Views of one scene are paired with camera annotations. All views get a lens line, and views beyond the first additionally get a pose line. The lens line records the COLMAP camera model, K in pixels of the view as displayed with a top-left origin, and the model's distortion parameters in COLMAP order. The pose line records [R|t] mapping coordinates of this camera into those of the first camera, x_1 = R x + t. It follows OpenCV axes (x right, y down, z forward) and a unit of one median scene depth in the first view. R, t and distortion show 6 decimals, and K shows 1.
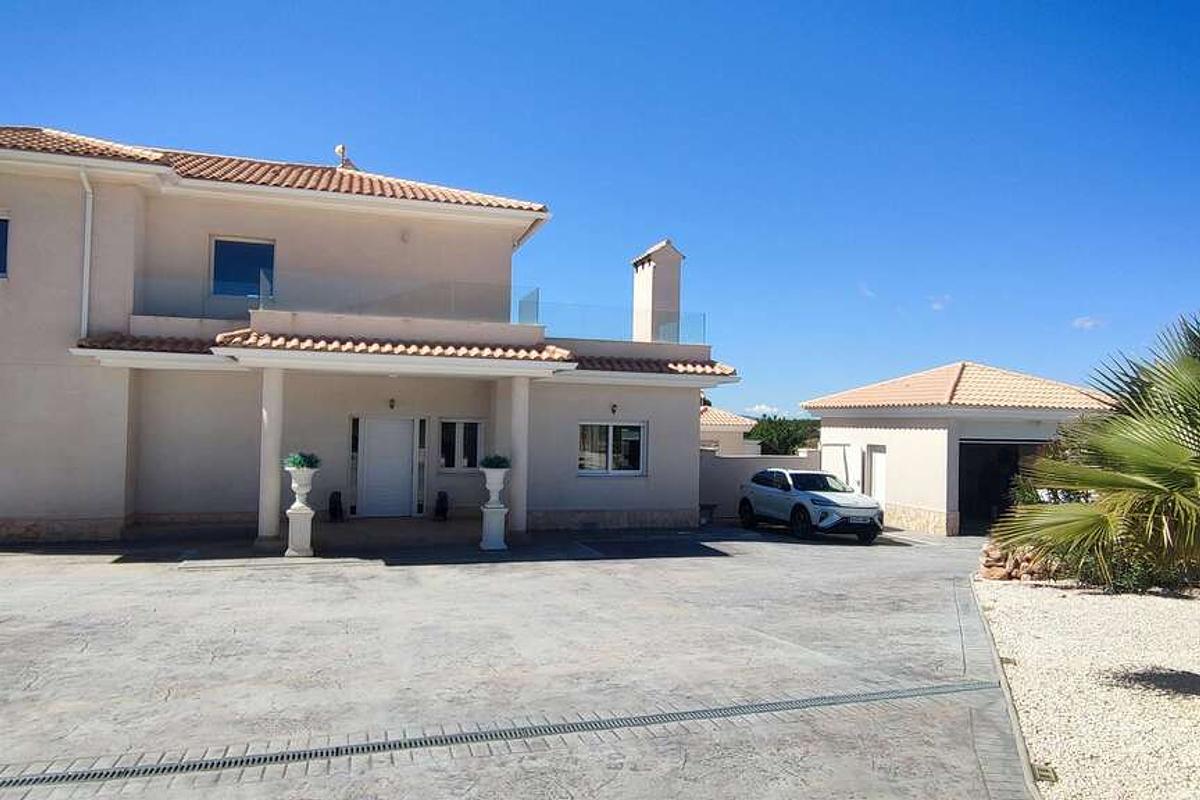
lens RADIAL K [[805.7, 0, 600.0], [0, 805.7, 400.0], [0, 0, 1]] dist [0.016750, -0.001964]
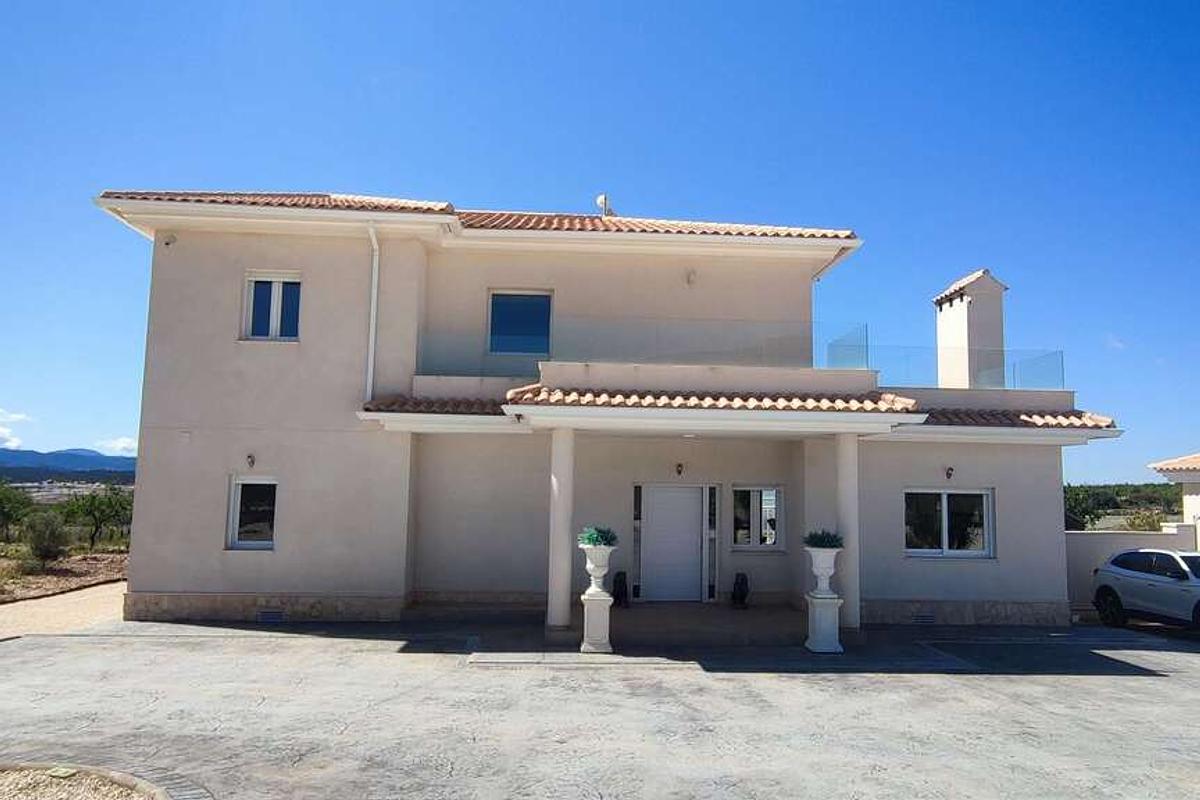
lens RADIAL K [[786.9, 0, 600.0], [0, 786.9, 400.0], [0, 0, 1]] dist [0.000131, 0.000909]
pose [[0.970552, -0.030416, -0.238962, -0.155223], [0.009905, 0.996197, -0.086568, 0.003686], [0.240686, 0.081652, 0.967162, 0.179033]]
